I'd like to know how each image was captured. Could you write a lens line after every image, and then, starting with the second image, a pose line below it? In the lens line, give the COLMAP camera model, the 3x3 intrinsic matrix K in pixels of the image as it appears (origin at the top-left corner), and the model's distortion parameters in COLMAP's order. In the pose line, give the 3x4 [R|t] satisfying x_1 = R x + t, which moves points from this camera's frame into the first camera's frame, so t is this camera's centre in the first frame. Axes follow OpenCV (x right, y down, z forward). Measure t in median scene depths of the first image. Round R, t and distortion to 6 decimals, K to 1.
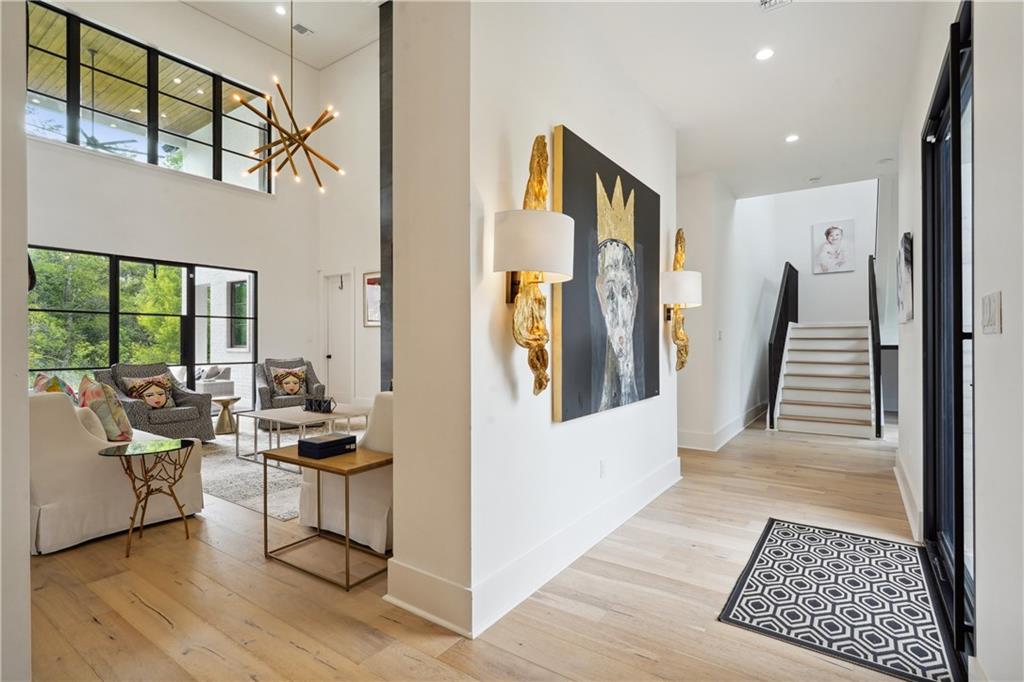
lens RADIAL K [[501.7, 0, 519.2], [0, 501.7, 336.8], [0, 0, 1]] dist [-0.012634, 0.007193]
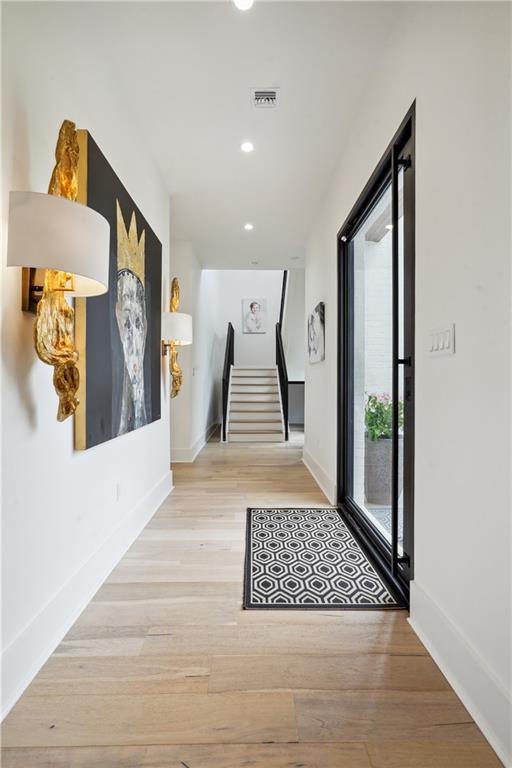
lens RADIAL K [[376.2, 0, 253.7], [0, 376.2, 384.2], [0, 0, 1]] dist [-0.012634, 0.007193]
pose [[0.814035, -0.000652, 0.580815, -0.058009], [-0.005181, 0.999951, 0.008384, 0.036053], [-0.580793, -0.009834, 0.813992, 0.222016]]
